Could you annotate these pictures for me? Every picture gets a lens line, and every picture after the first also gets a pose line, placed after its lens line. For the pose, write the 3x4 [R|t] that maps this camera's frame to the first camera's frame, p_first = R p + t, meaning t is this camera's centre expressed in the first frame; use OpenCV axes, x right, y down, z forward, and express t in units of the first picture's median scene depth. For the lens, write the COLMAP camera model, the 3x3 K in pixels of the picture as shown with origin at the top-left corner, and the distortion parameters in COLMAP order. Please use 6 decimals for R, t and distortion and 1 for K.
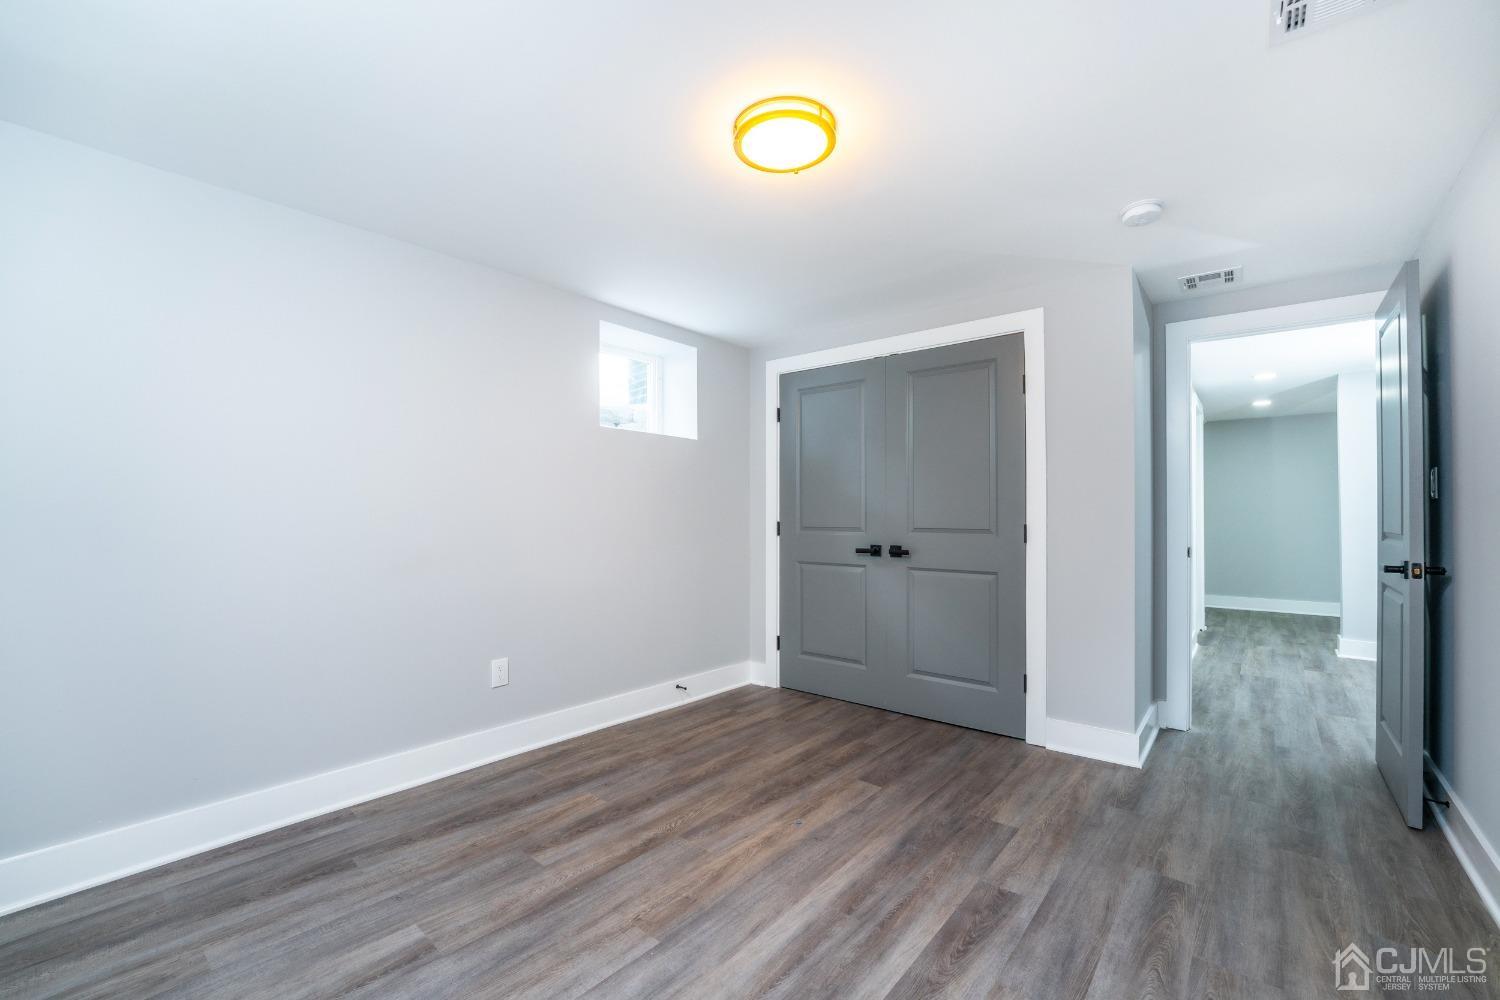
lens RADIAL K [[598.6, 0, 746.2], [0, 598.6, 506.9], [0, 0, 1]] dist [-0.015609, -0.000056]
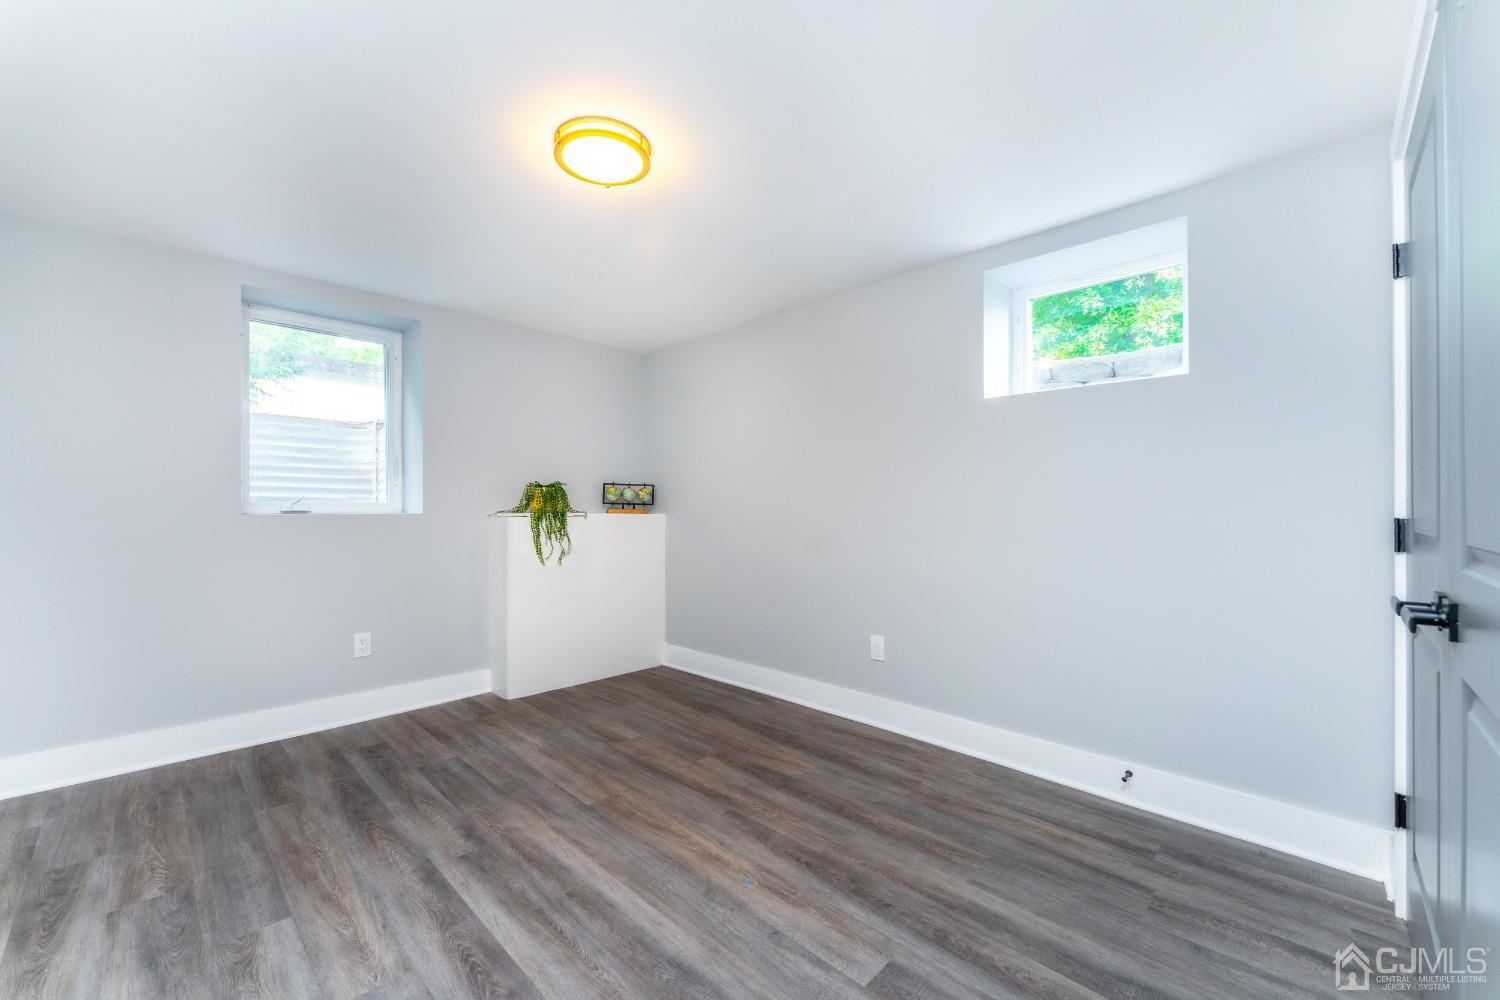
lens RADIAL K [[598.6, 0, 748.8], [0, 598.6, 510.0], [0, 0, 1]] dist [-0.015609, -0.000056]
pose [[-0.052497, 0.000004, -0.998621, 0.888748], [0.010077, 0.999949, -0.000526, 0.024834], [0.998570, -0.010090, -0.052494, 1.040353]]
